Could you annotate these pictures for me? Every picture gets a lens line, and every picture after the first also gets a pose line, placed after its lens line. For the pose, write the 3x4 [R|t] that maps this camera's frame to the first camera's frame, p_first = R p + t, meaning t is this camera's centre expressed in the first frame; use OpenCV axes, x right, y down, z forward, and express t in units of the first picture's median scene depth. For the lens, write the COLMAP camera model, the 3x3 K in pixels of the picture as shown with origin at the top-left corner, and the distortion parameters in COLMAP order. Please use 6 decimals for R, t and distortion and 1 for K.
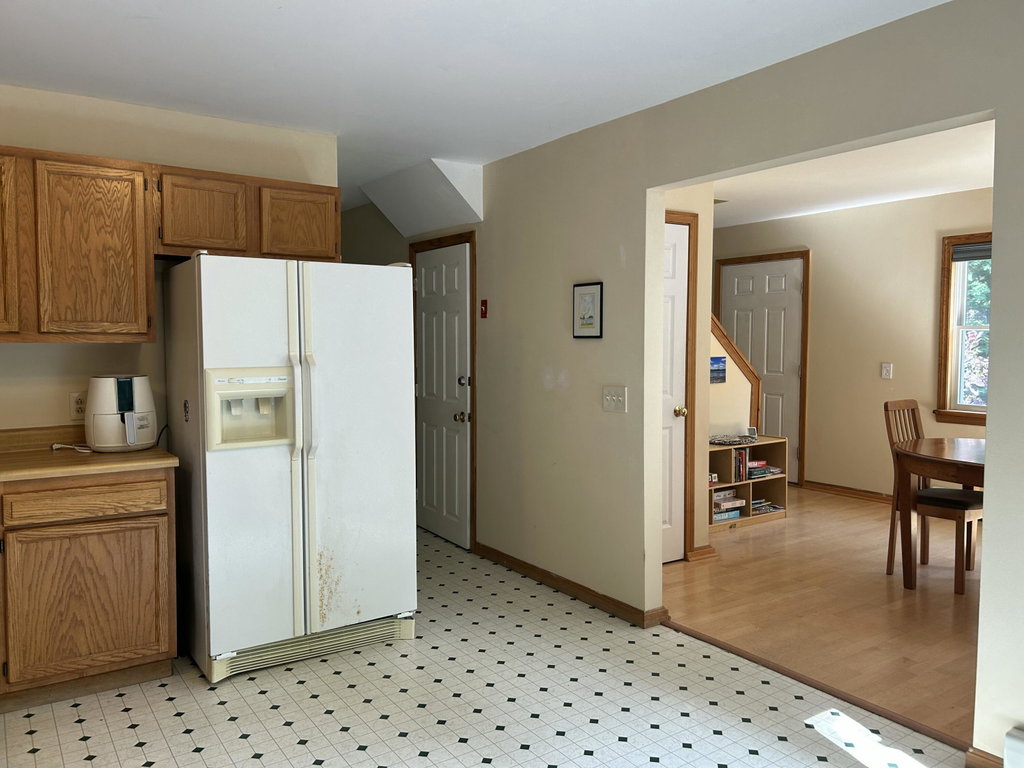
lens RADIAL K [[771.6, 0, 499.4], [0, 771.6, 384.3], [0, 0, 1]] dist [0.068540, -0.074630]
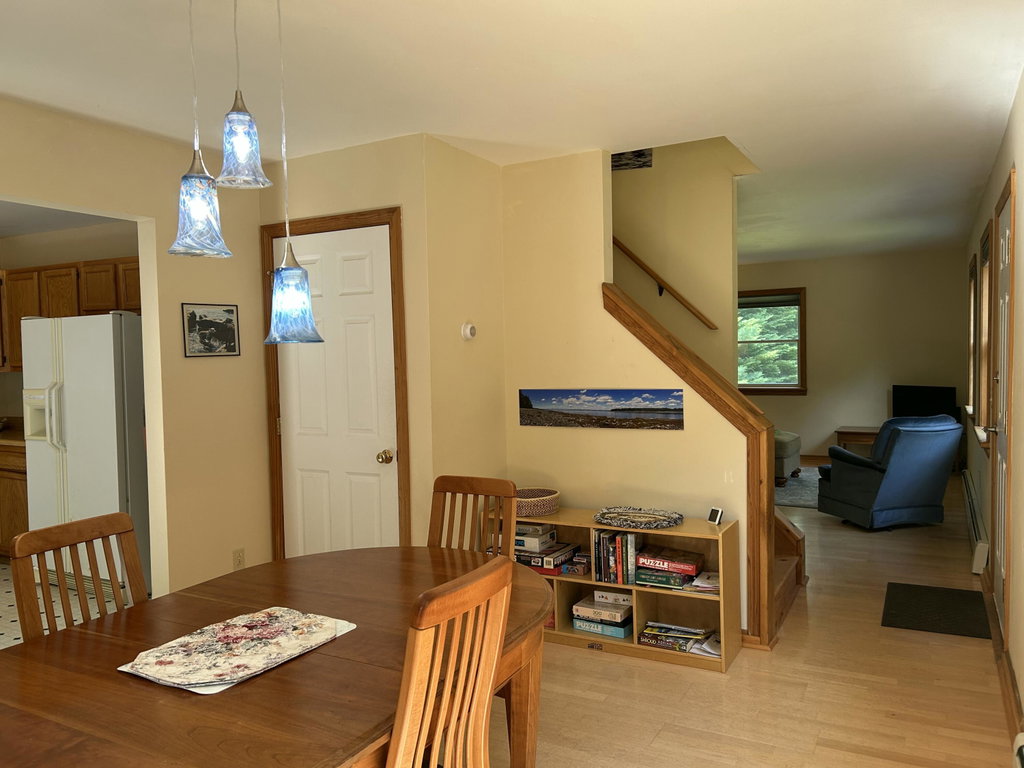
lens RADIAL K [[771.6, 0, 499.4], [0, 771.6, 384.3], [0, 0, 1]] dist [0.068540, -0.074630]
pose [[0.465081, 0.019749, -0.885048, 0.817673], [-0.035378, 0.999367, 0.003710, -0.038220], [0.884561, 0.029586, 0.465485, 0.596546]]
